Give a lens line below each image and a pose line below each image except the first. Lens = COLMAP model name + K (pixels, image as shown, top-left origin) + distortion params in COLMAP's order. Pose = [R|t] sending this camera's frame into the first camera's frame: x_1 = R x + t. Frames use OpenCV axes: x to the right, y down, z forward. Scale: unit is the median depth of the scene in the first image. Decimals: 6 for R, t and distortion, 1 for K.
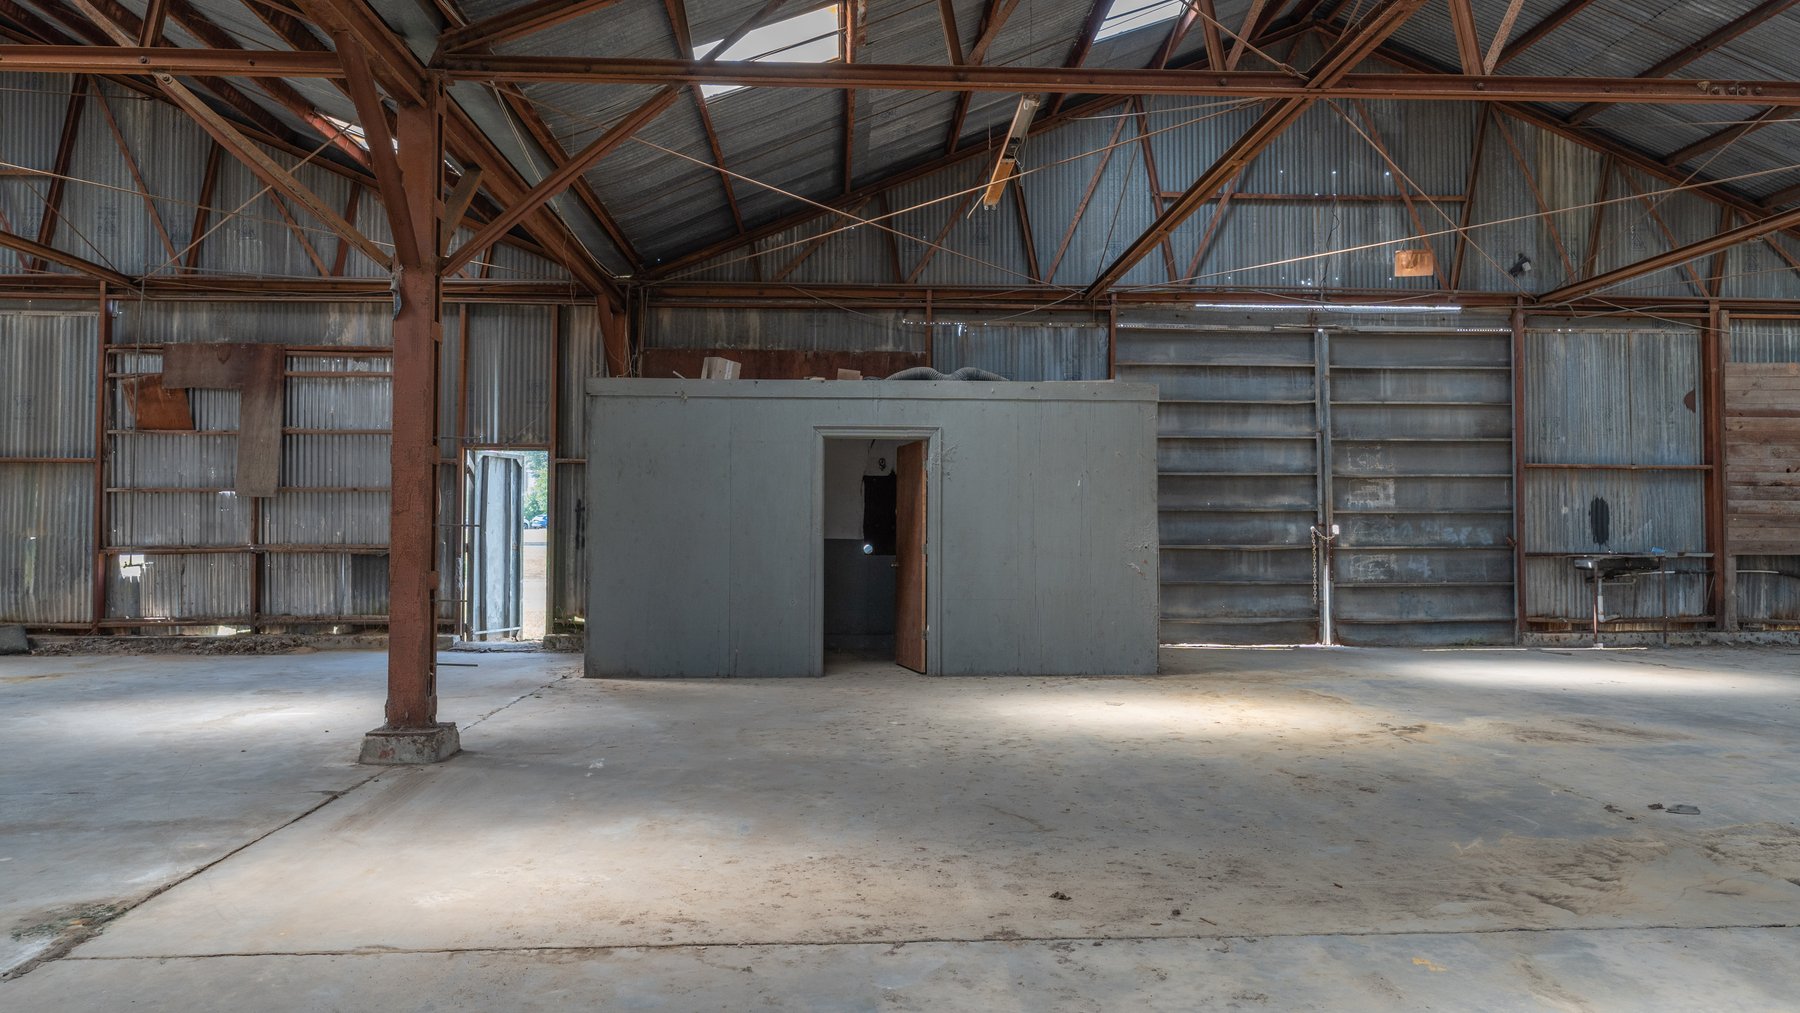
lens RADIAL K [[1159.5, 0, 904.1], [0, 1159.5, 503.7], [0, 0, 1]] dist [-0.004024, -0.002644]
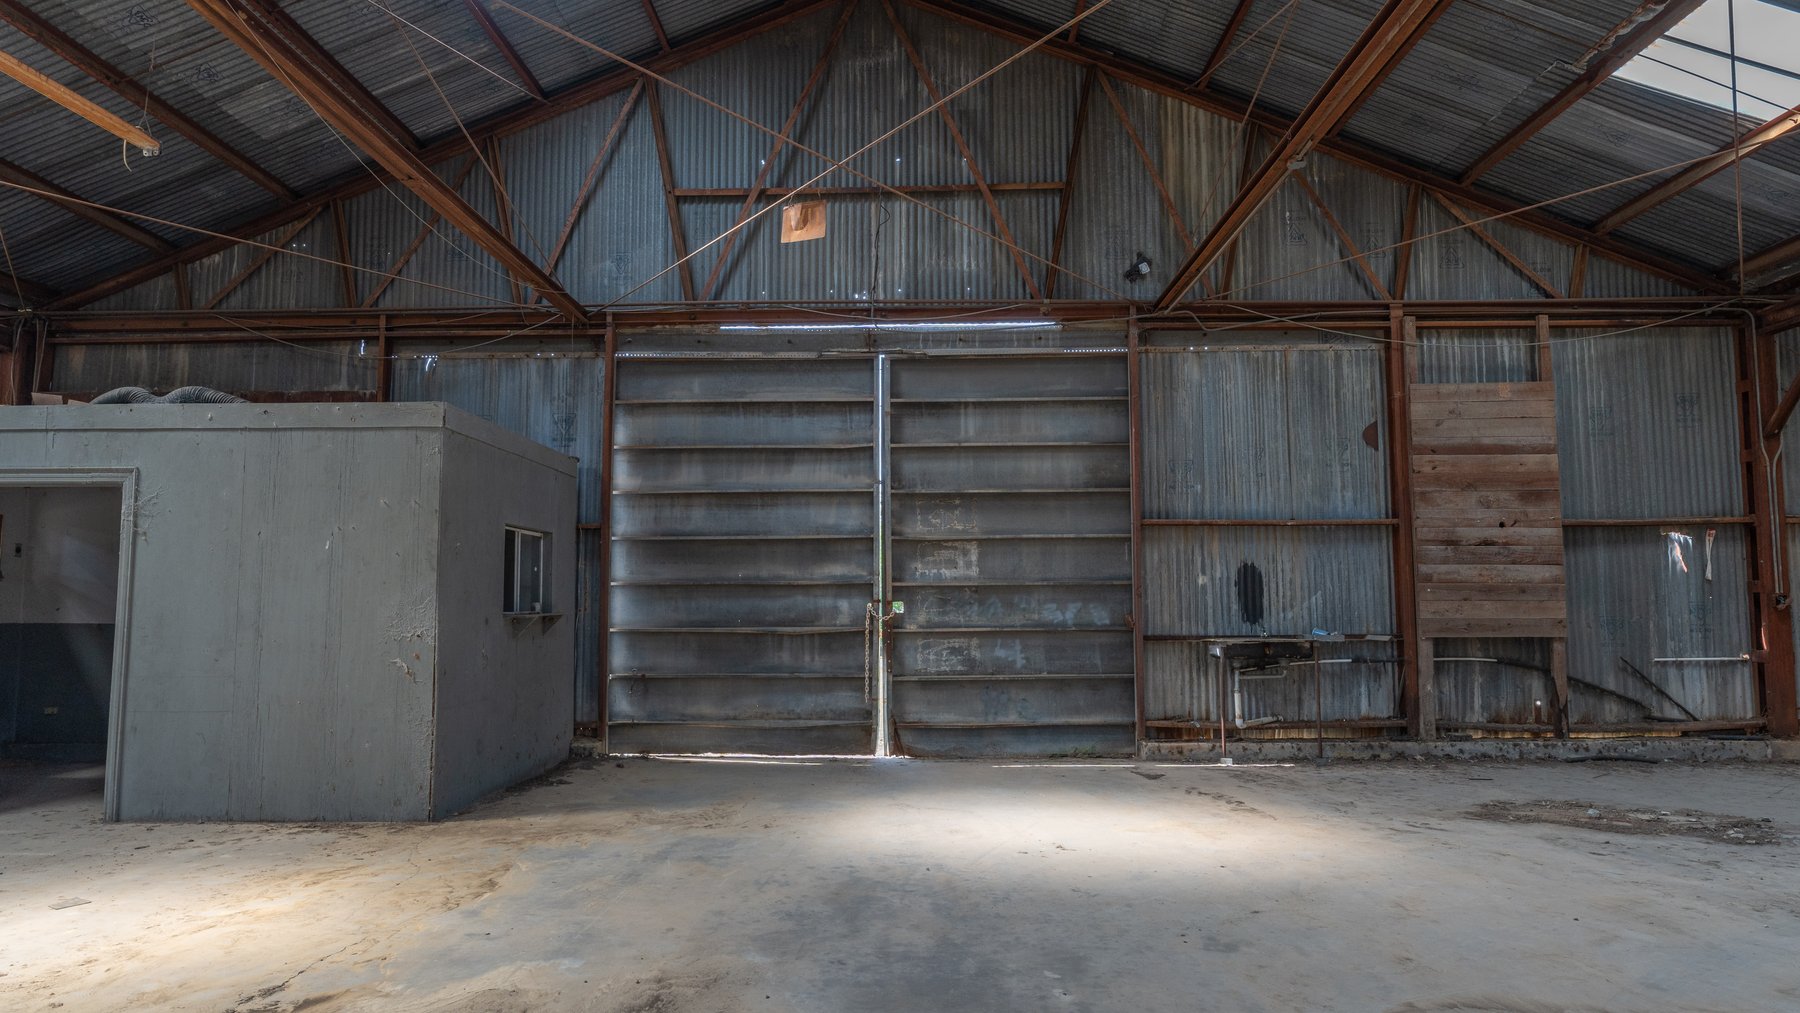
lens RADIAL K [[1022.9, 0, 856.3], [0, 1022.9, 537.6], [0, 0, 1]] dist [-0.003529, -0.002556]
pose [[0.997325, -0.010808, -0.072287, 0.393004], [0.007650, 0.999010, -0.043822, 0.005582], [0.072689, 0.043151, 0.996421, 0.307147]]
